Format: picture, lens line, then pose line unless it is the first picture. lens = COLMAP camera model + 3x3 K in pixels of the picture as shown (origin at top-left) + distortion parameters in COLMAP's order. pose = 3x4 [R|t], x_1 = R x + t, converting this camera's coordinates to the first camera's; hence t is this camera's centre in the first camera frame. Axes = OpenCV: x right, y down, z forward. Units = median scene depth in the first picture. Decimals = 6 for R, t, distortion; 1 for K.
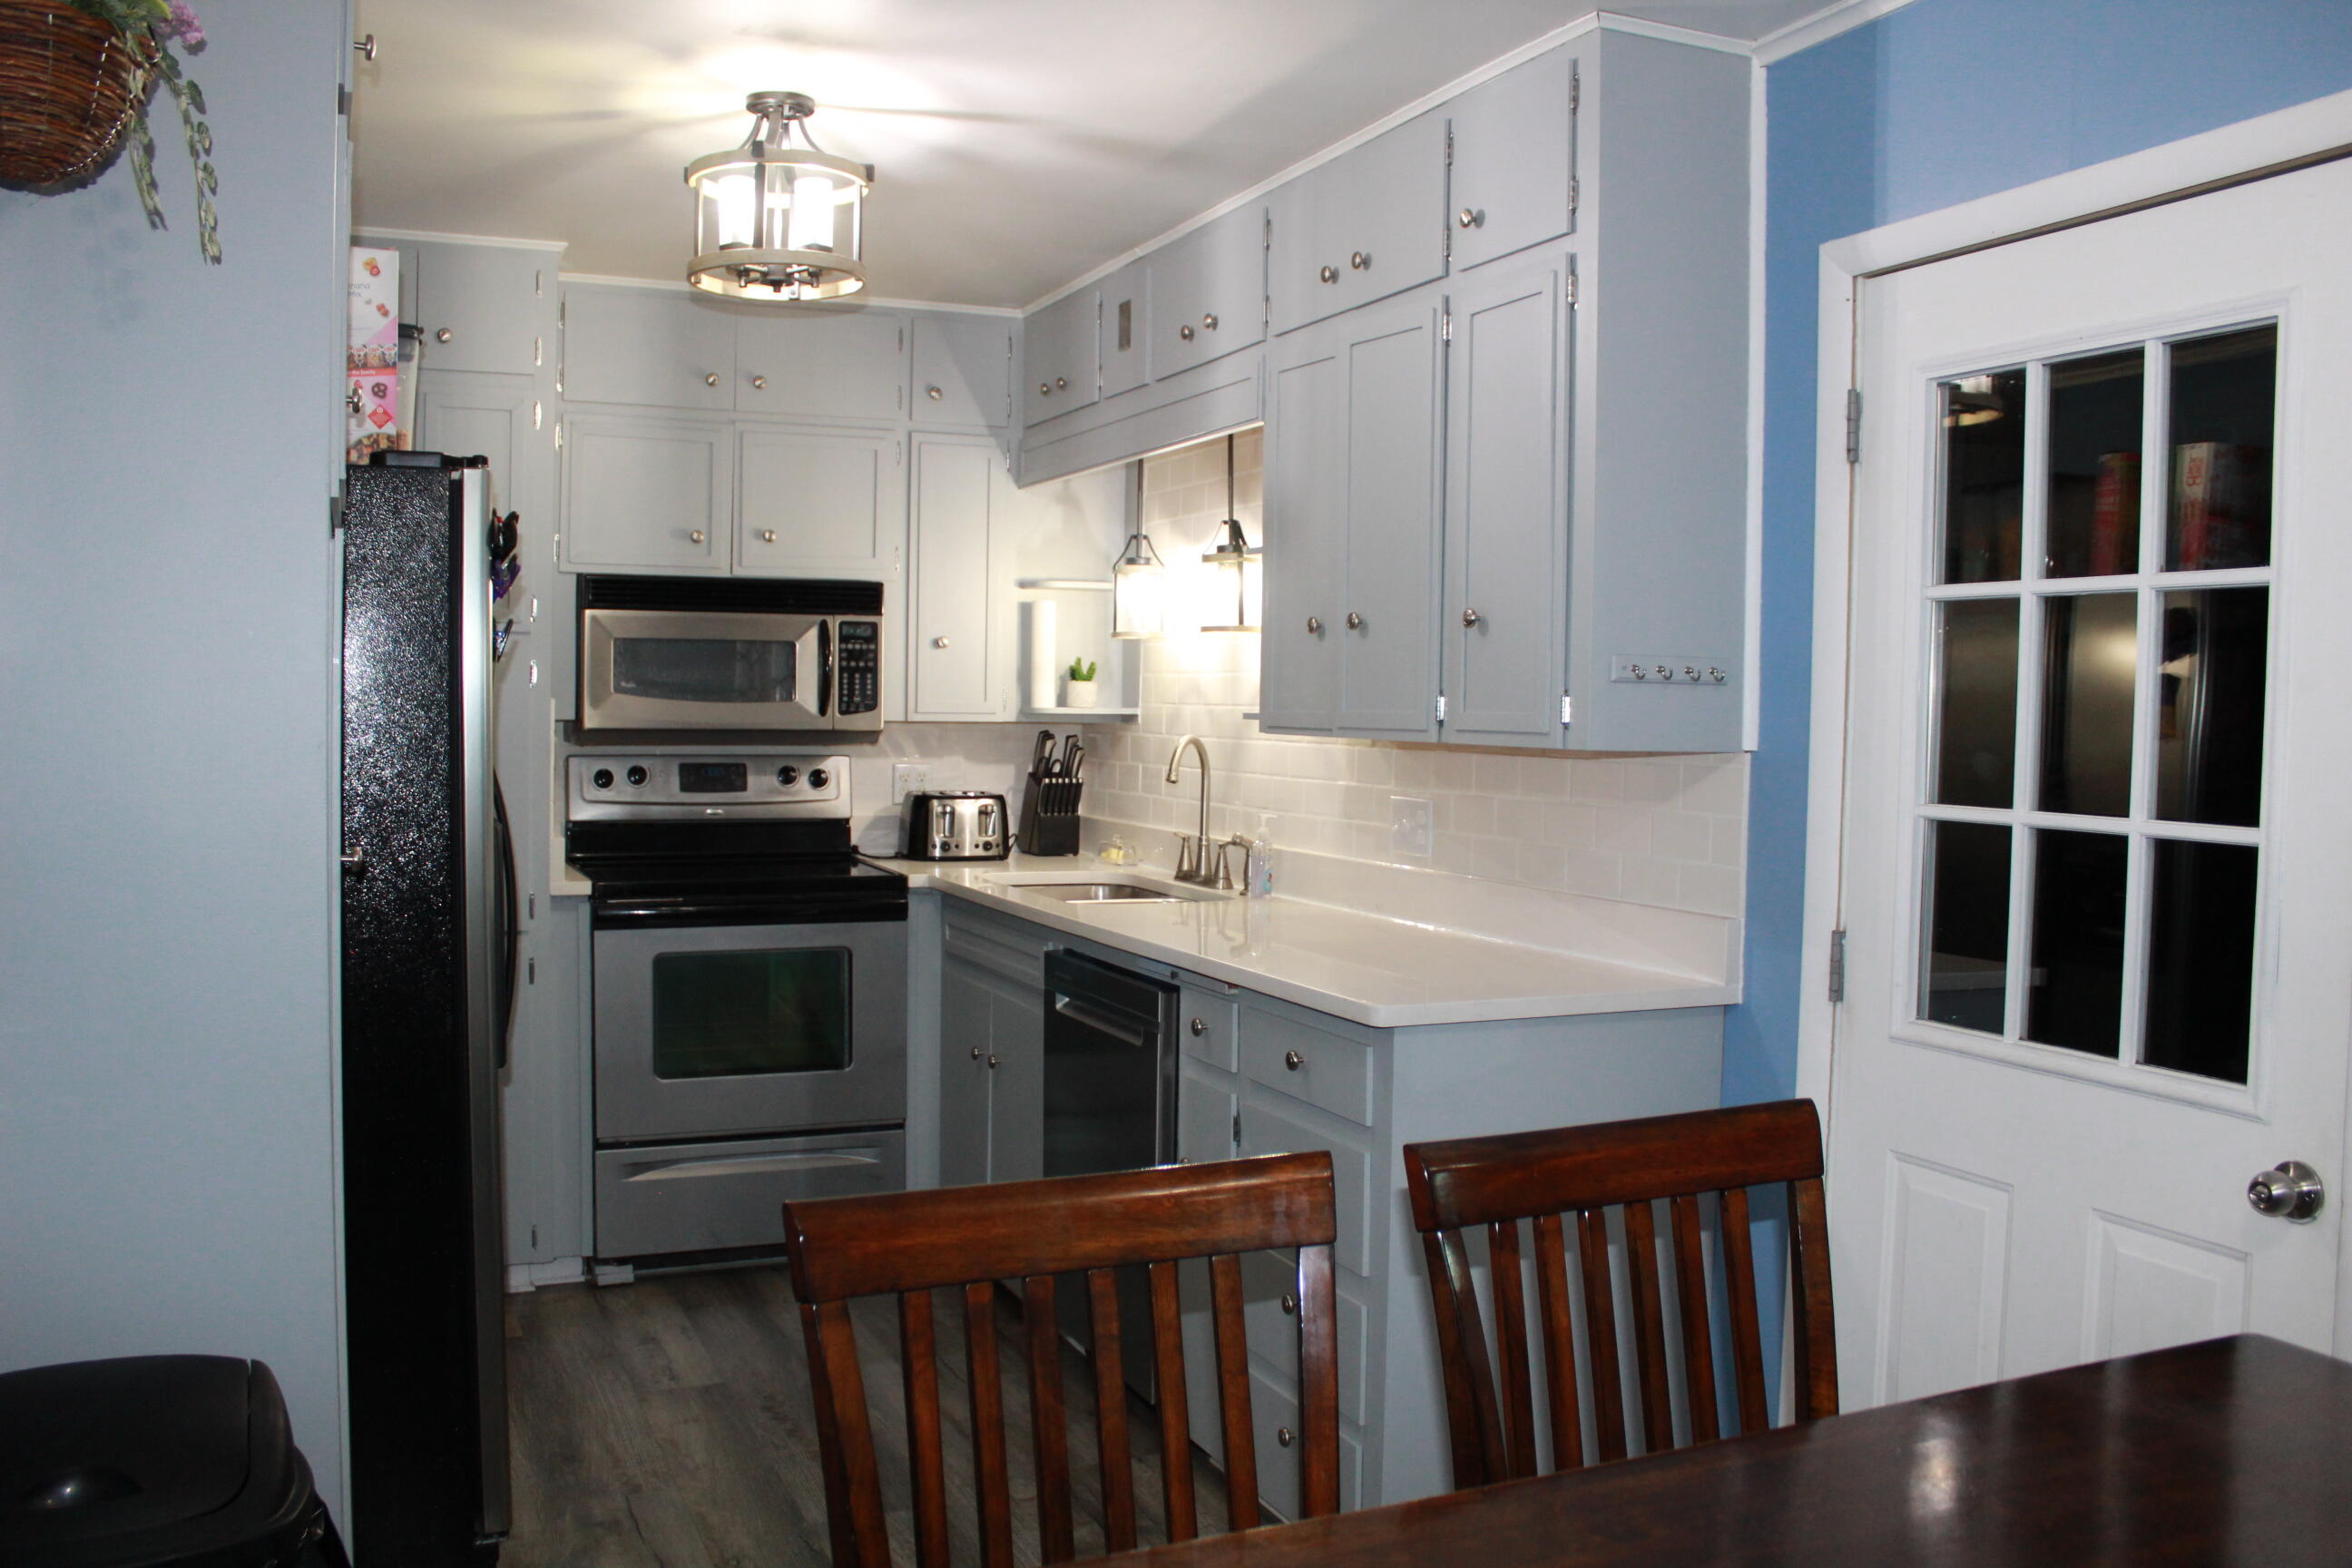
lens RADIAL K [[1955.8, 0, 1177.8], [0, 1955.8, 886.2], [0, 0, 1]] dist [-0.153767, 0.127029]
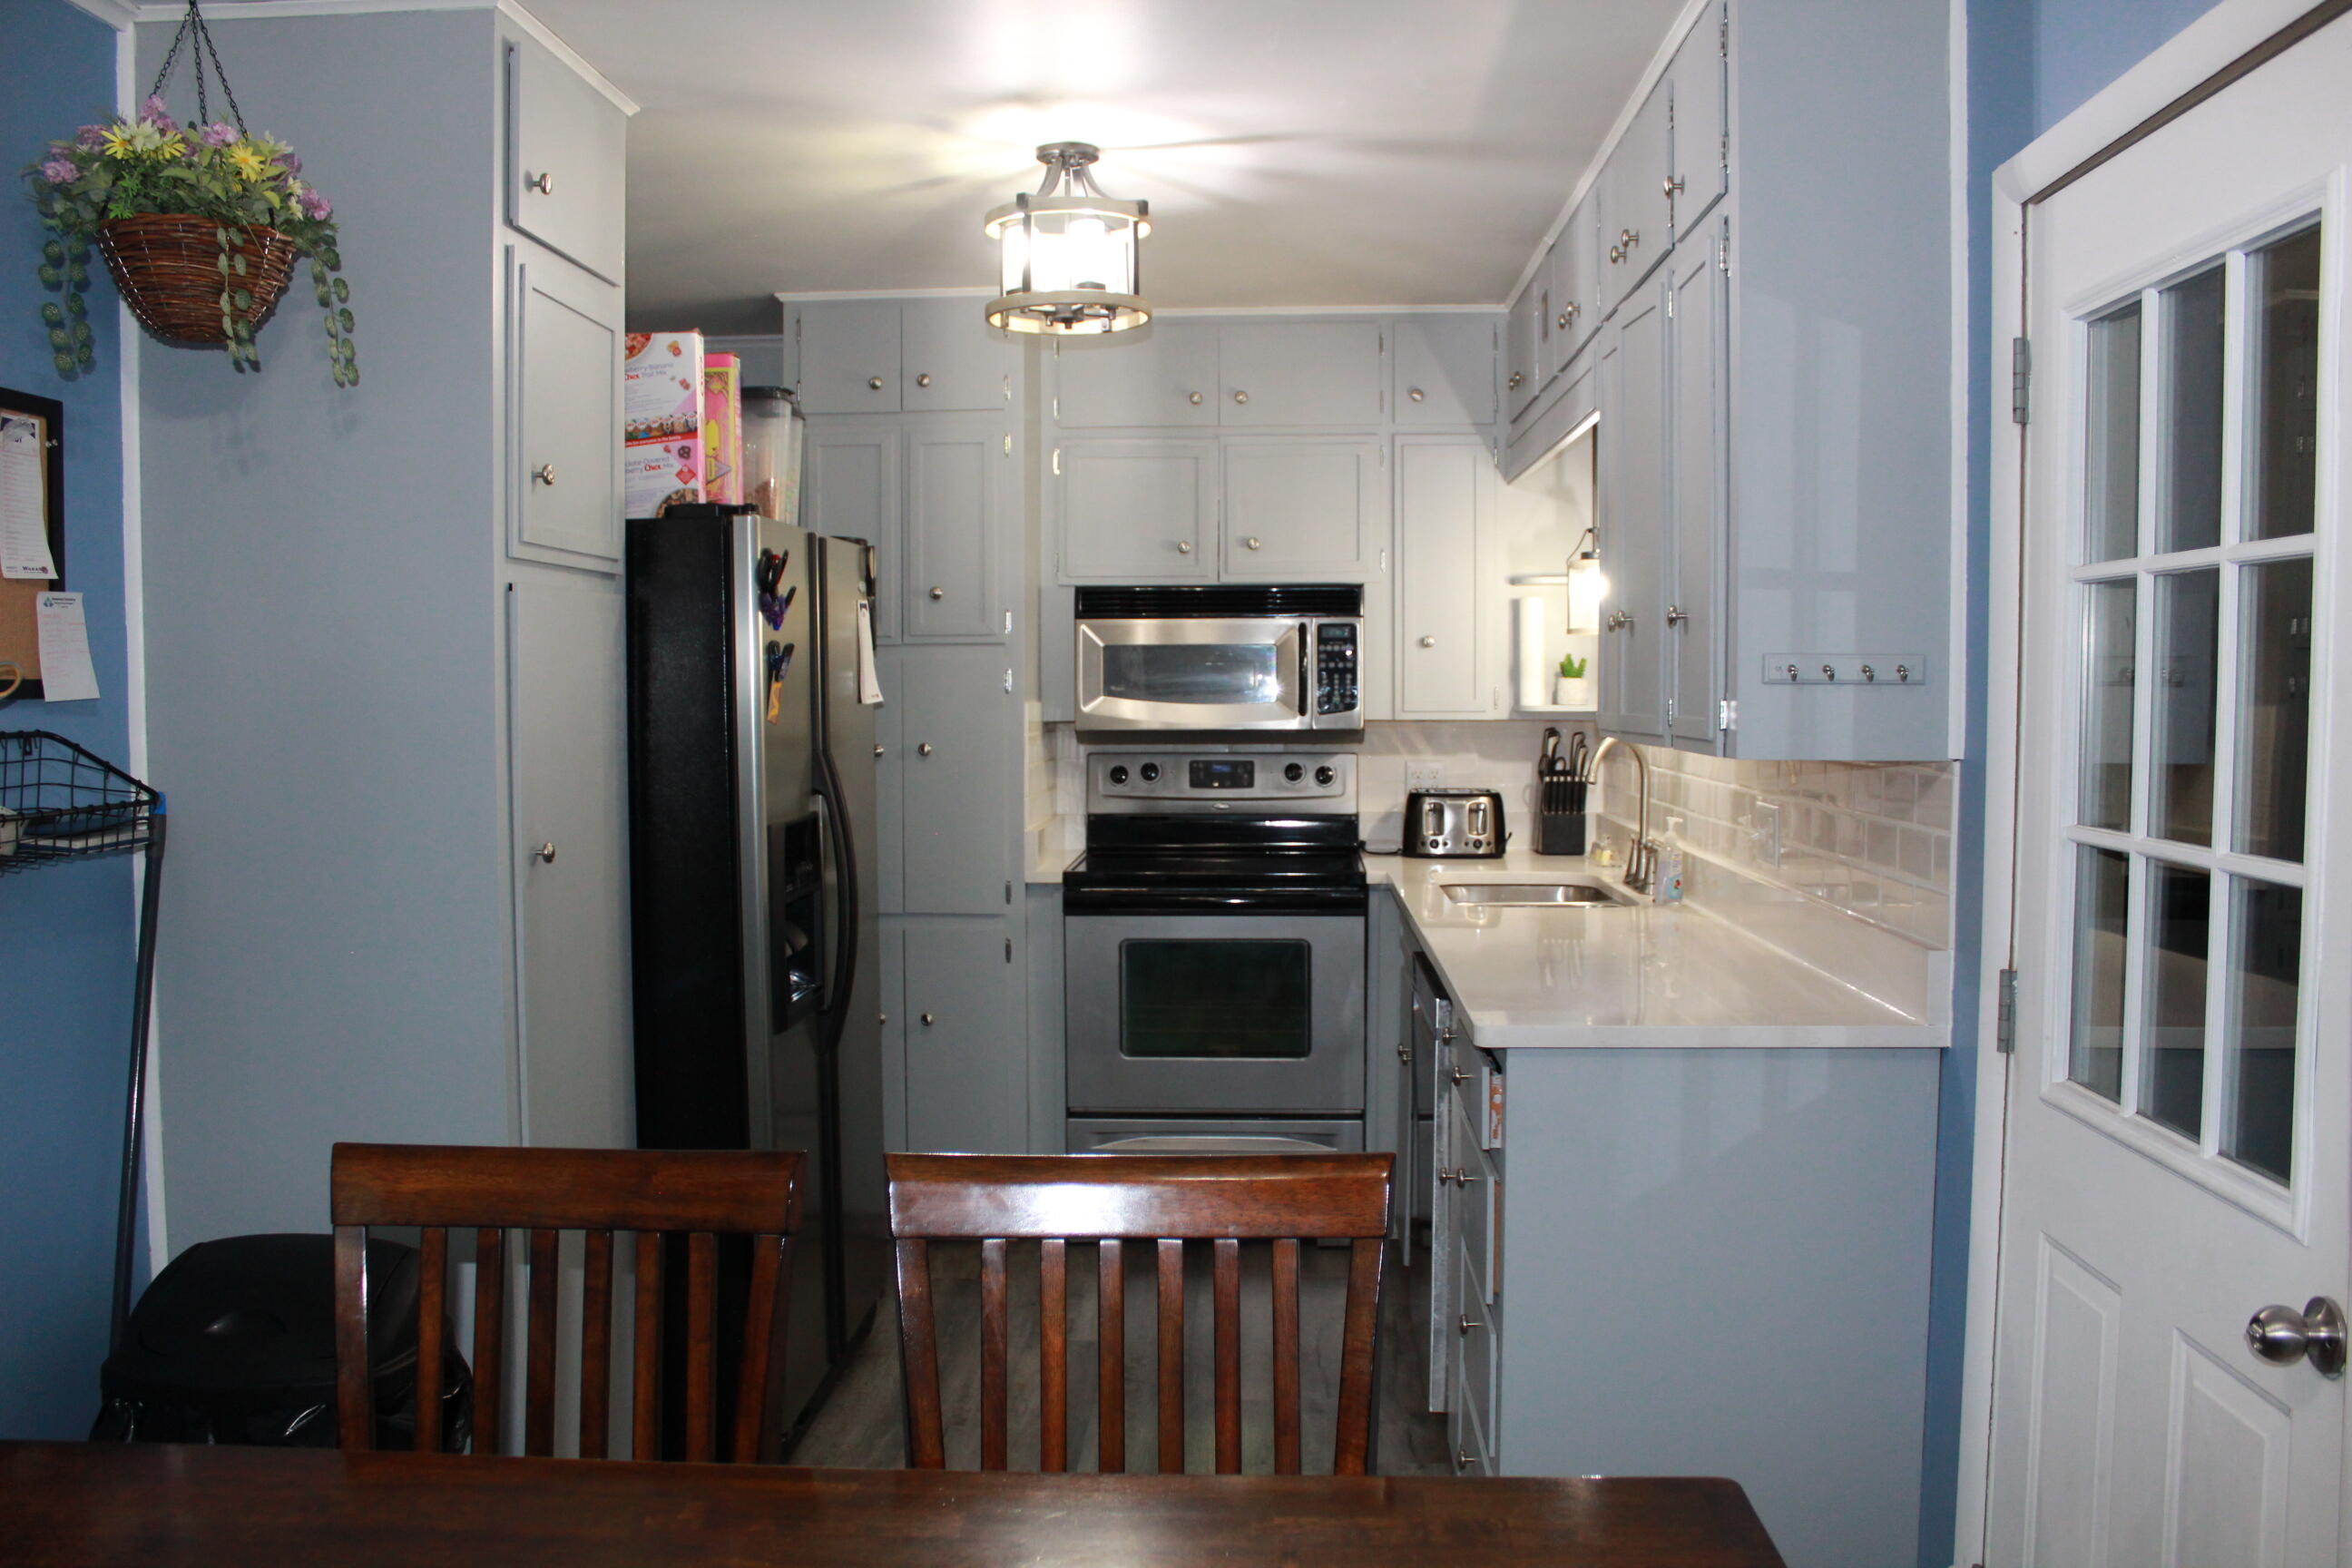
lens RADIAL K [[1955.8, 0, 1184.4], [0, 1955.8, 883.4], [0, 0, 1]] dist [-0.153767, 0.127029]
pose [[0.894065, 0.026966, -0.447125, 0.229869], [-0.023695, 0.999636, 0.012907, -0.010421], [0.447310, -0.000945, 0.894378, 0.043106]]
